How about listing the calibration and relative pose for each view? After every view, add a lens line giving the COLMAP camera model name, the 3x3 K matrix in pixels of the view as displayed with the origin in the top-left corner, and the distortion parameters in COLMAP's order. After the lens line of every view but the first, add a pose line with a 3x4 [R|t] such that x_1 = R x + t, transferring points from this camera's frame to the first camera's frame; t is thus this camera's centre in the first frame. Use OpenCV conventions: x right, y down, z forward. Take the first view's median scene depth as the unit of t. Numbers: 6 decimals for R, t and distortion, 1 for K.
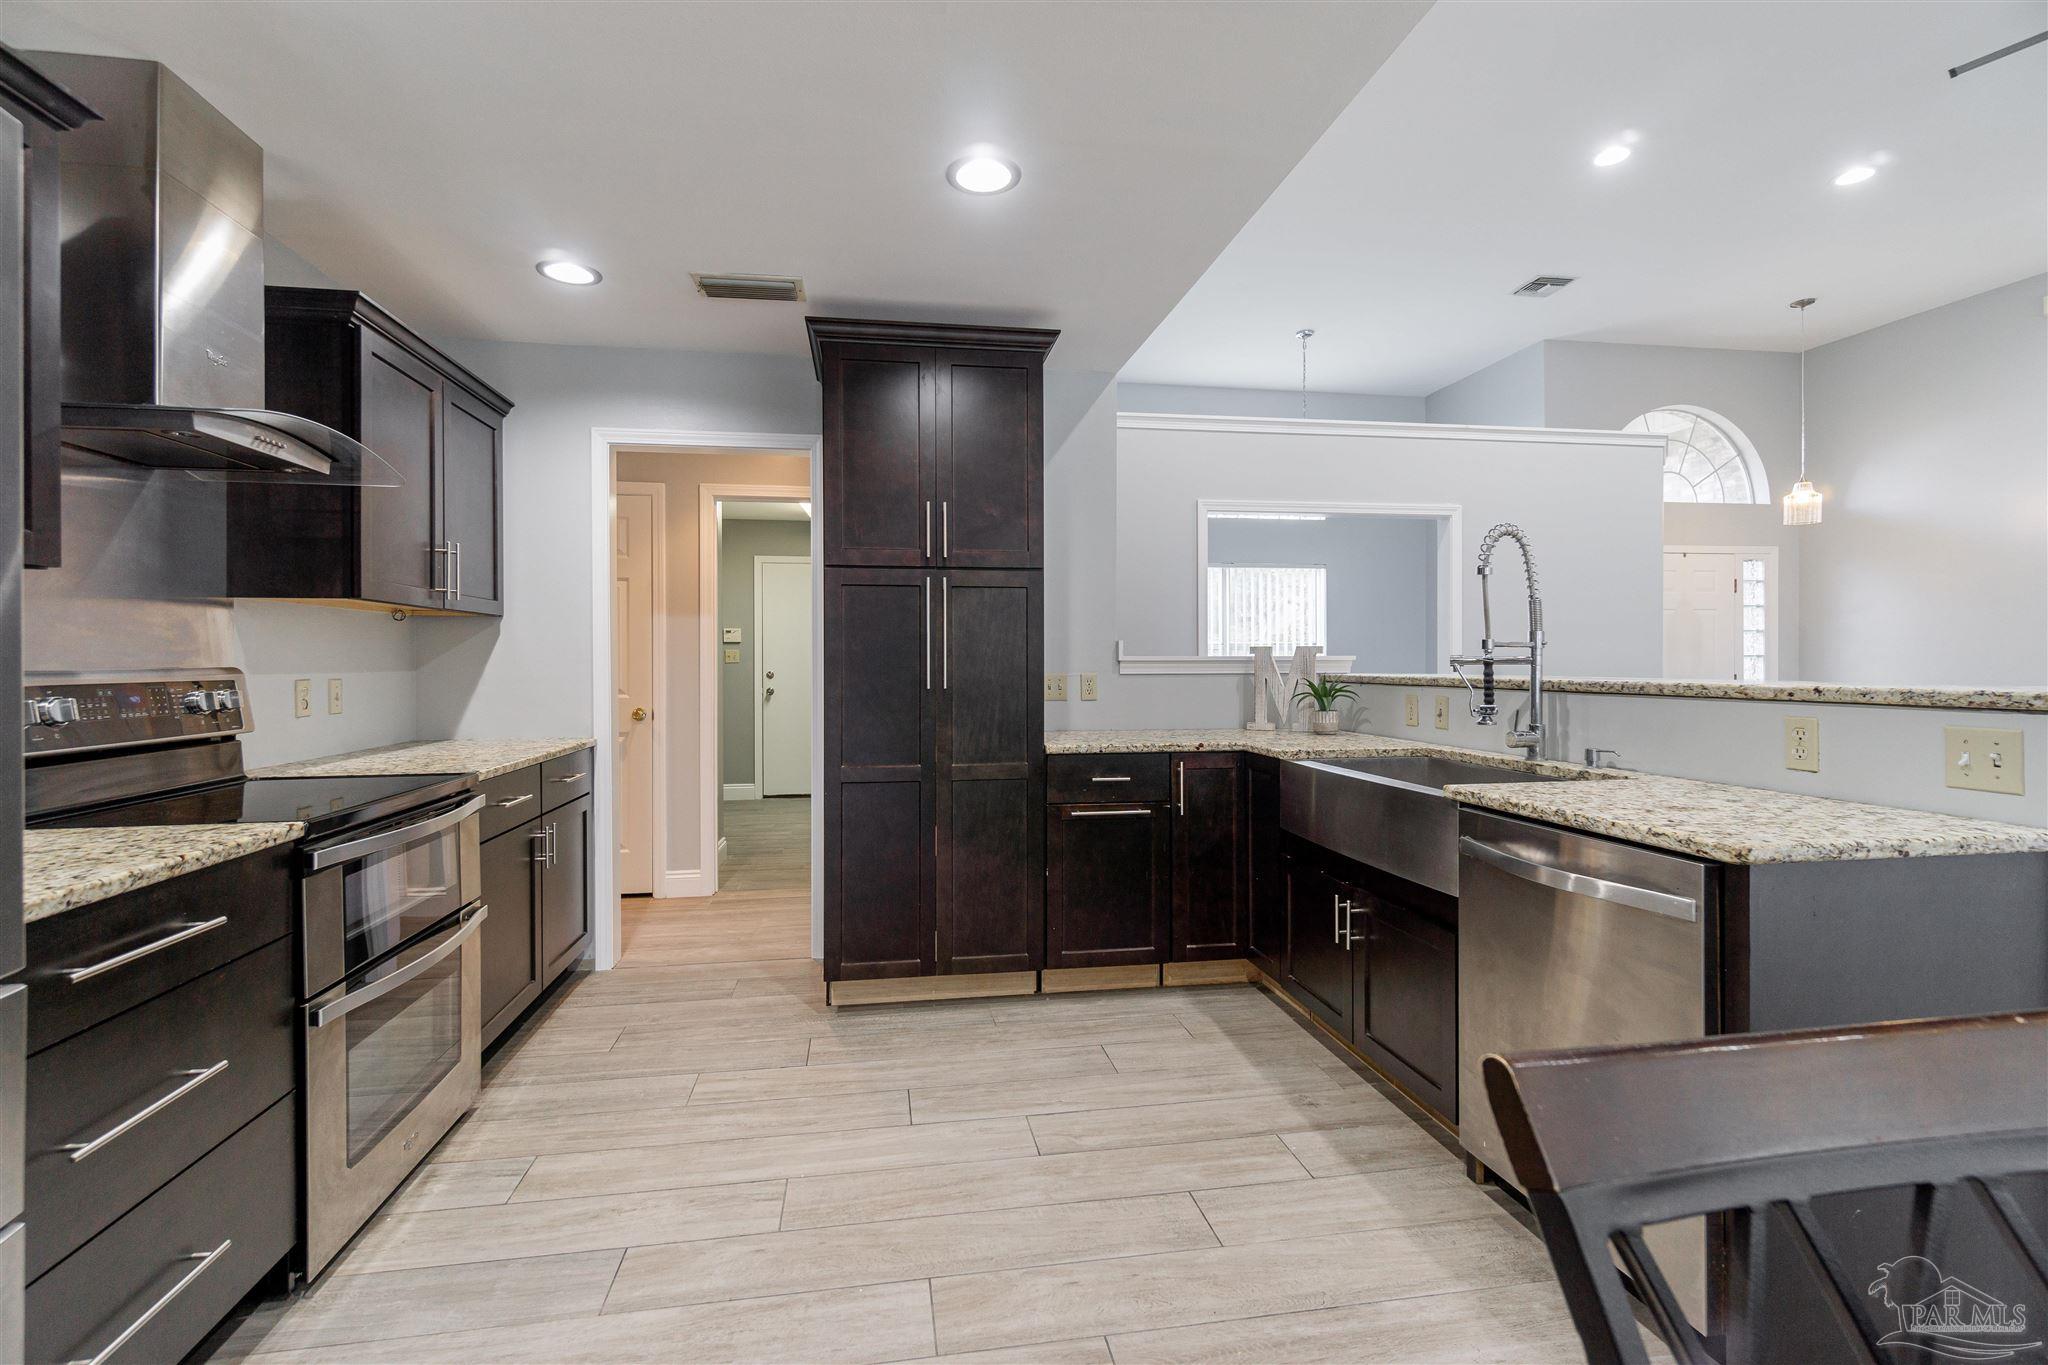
lens RADIAL K [[877.0, 0, 1014.9], [0, 877.0, 674.6], [0, 0, 1]] dist [-0.007826, 0.002082]
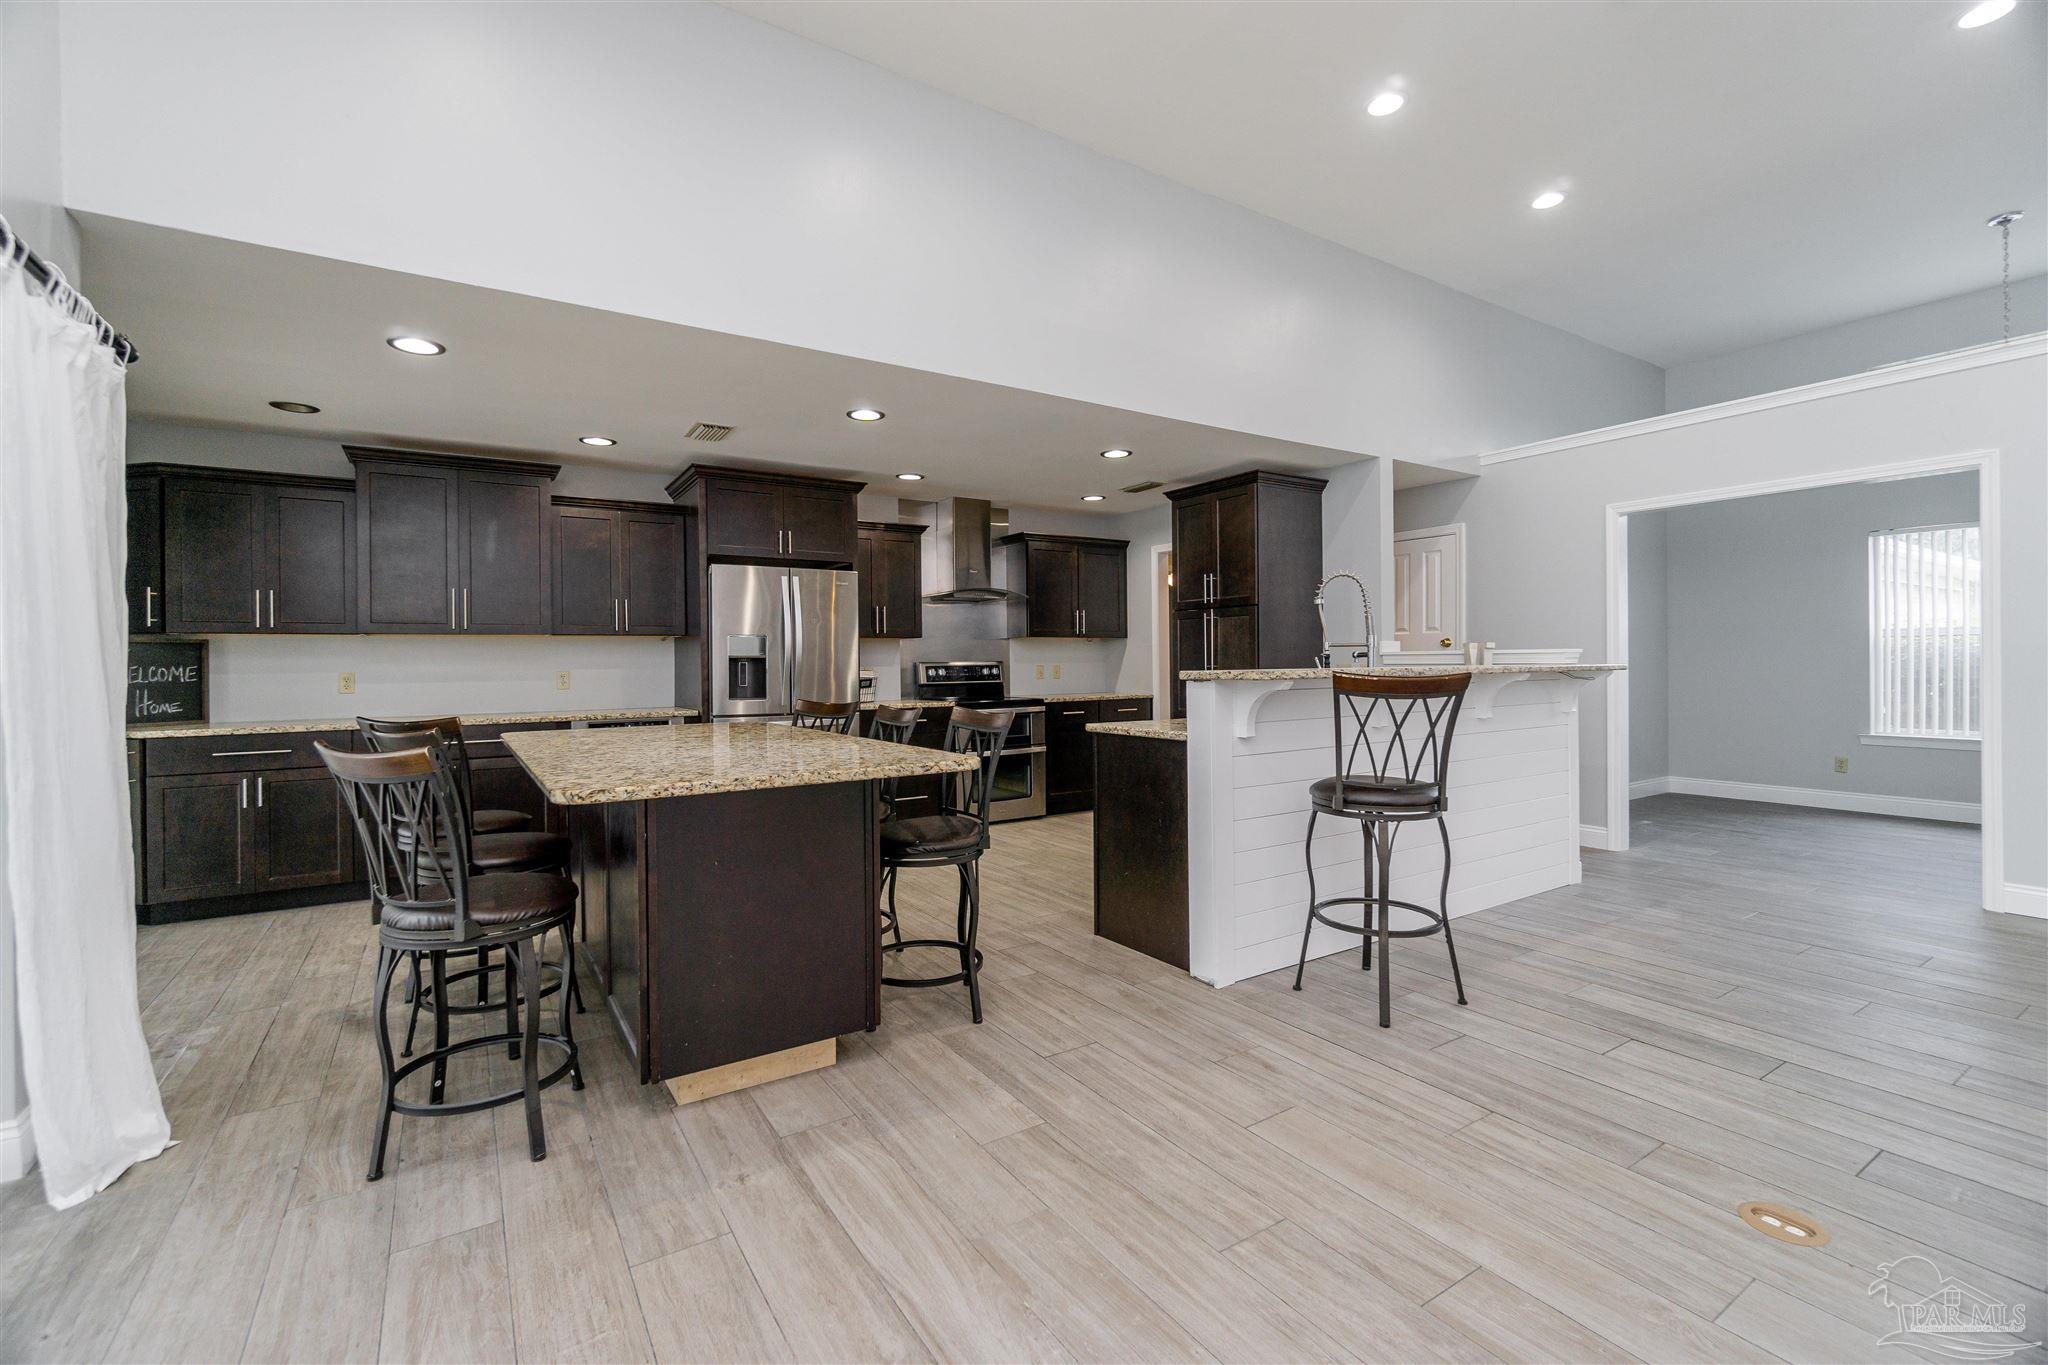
lens RADIAL K [[877.0, 0, 1011.9], [0, 877.0, 667.0], [0, 0, 1]] dist [-0.007826, 0.002082]
pose [[0.395709, 0.006053, -0.918356, 1.536233], [-0.004027, 0.999980, 0.004856, -0.000152], [0.918367, 0.001777, 0.395725, -0.155753]]
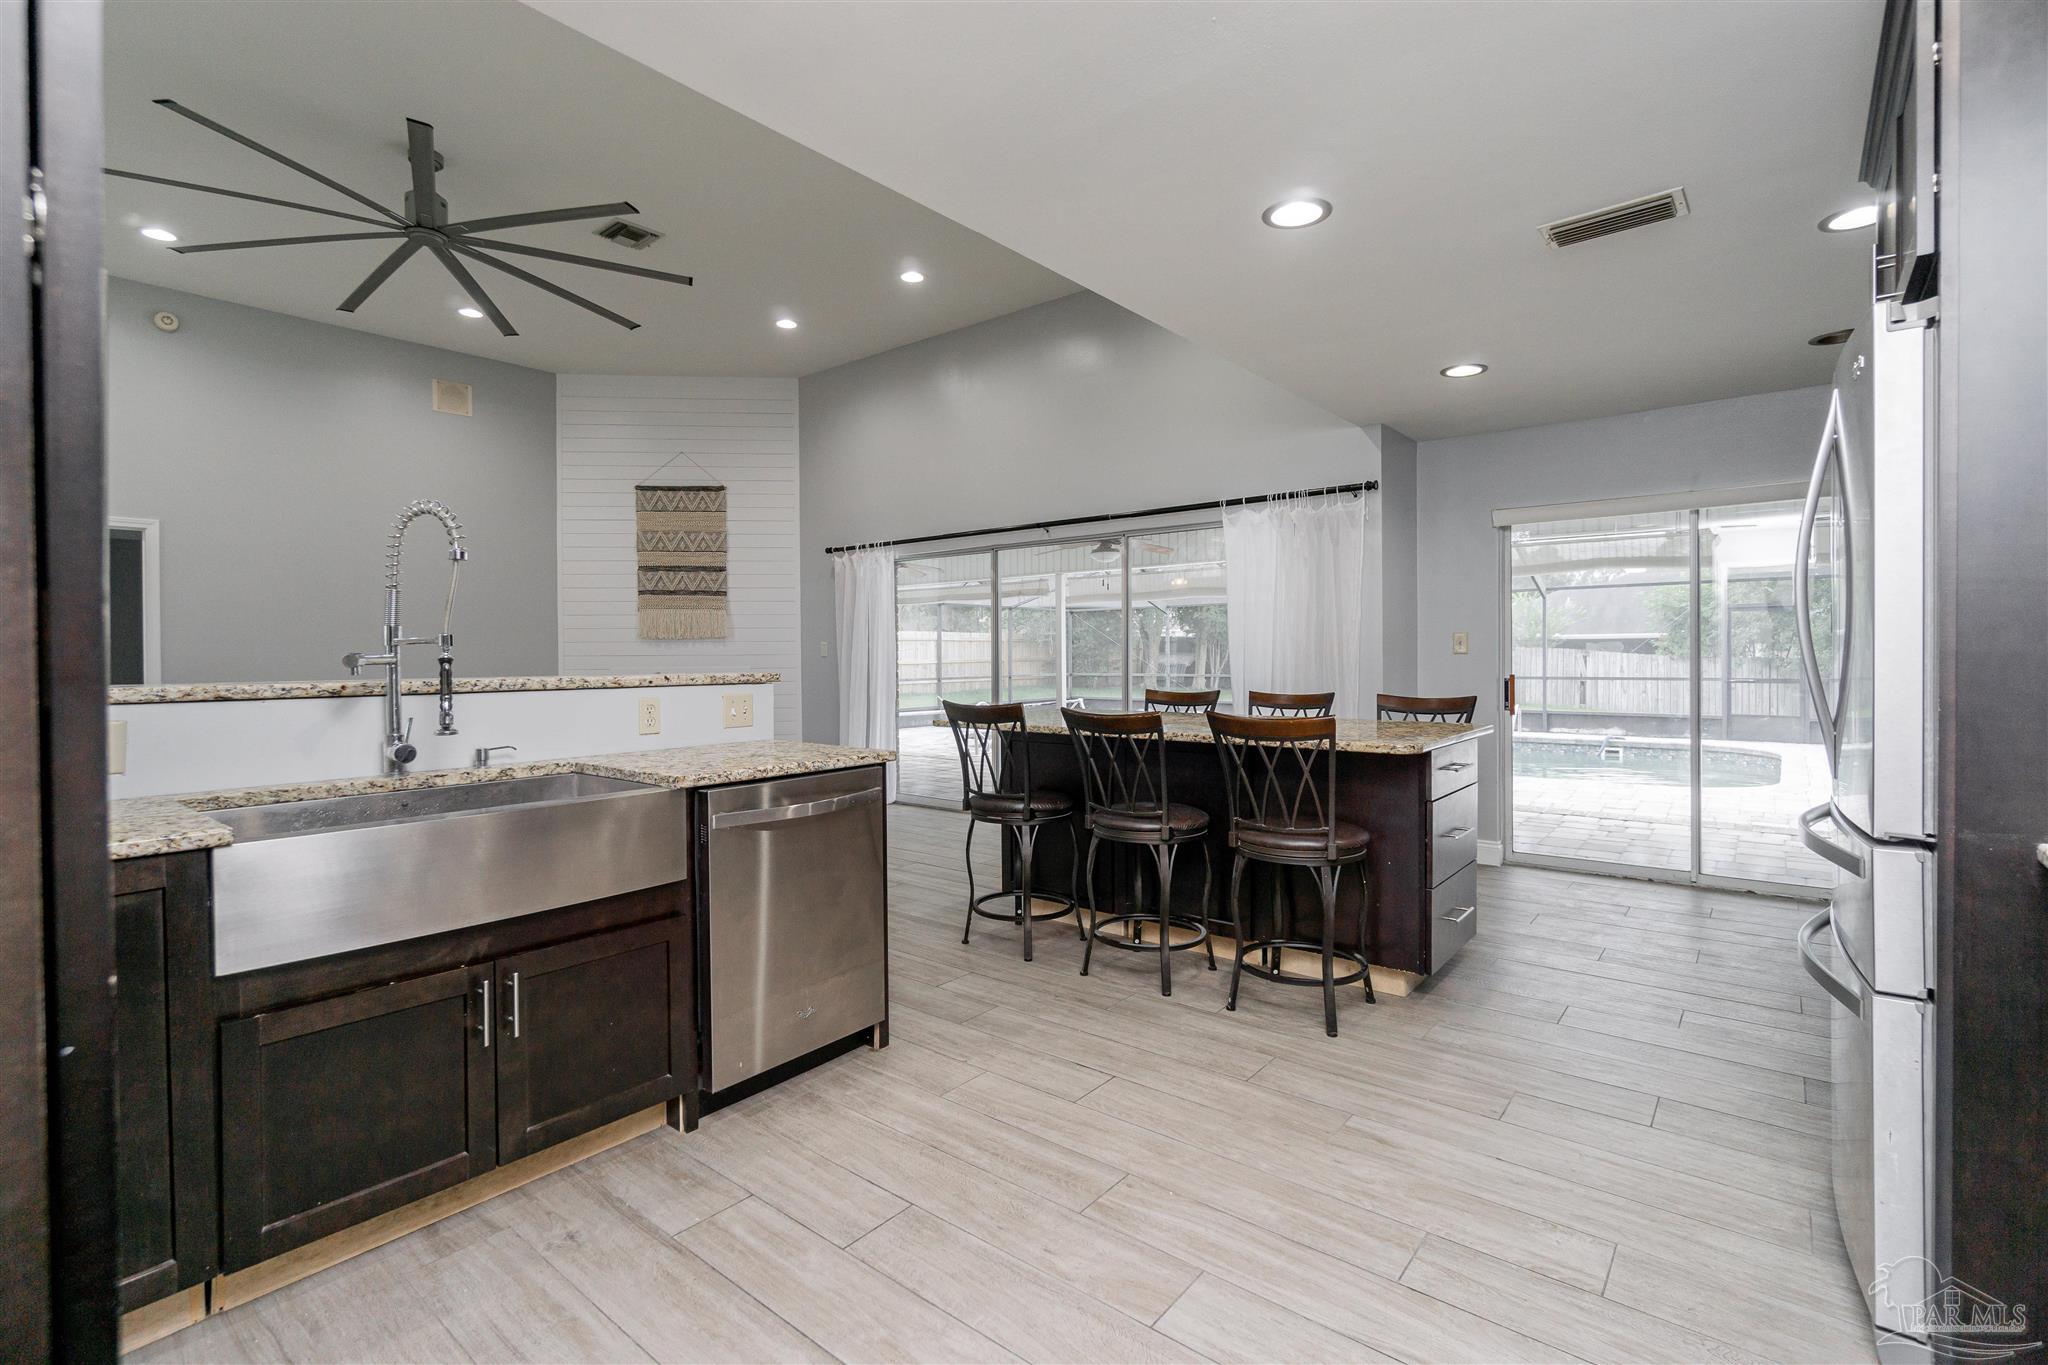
lens RADIAL K [[933.9, 0, 1007.1], [0, 933.9, 664.2], [0, 0, 1]] dist [-0.005608, 0.000210]
pose [[-0.655063, 0.002608, 0.755570, -0.431245], [0.020182, 0.999698, 0.014047, -0.011776], [-0.755305, 0.024451, -0.654917, 1.009916]]
